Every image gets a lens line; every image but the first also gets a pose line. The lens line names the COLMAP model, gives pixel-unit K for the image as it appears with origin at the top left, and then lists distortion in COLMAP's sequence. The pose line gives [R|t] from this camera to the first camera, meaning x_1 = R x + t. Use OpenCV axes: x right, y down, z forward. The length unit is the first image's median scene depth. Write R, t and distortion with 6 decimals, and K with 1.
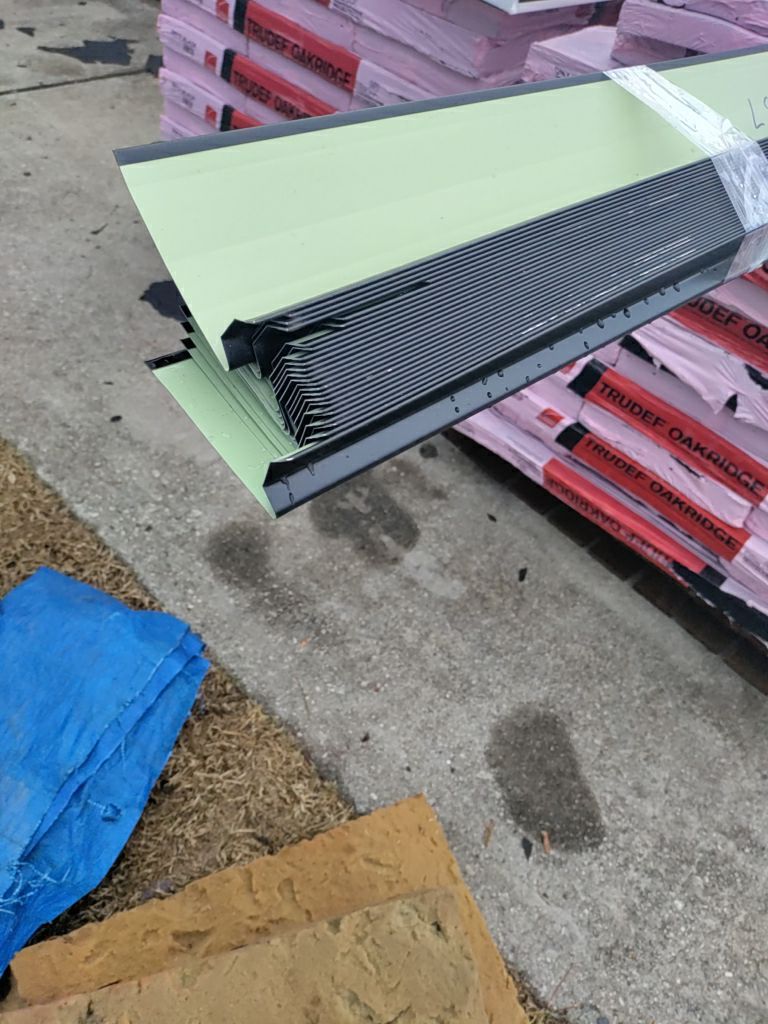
lens RADIAL K [[762.7, 0, 384.0], [0, 762.7, 512.0], [0, 0, 1]] dist [0.073452, -0.118402]
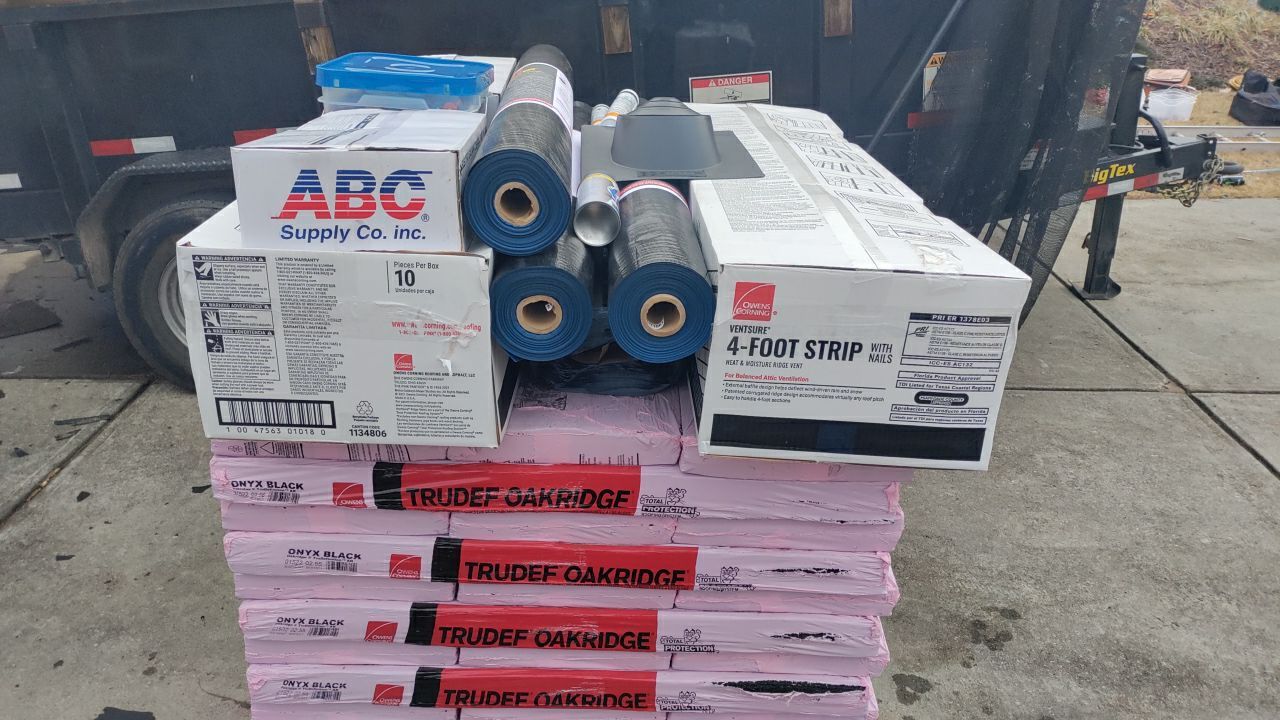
lens RADIAL K [[936.3, 0, 640.0], [0, 936.3, 360.0], [0, 0, 1]] dist [0.080424, -0.102785]
pose [[0.710217, -0.394933, 0.582769, -0.554783], [0.568953, 0.809526, -0.144776, -0.658980], [-0.414590, 0.434391, 0.799637, 0.206338]]
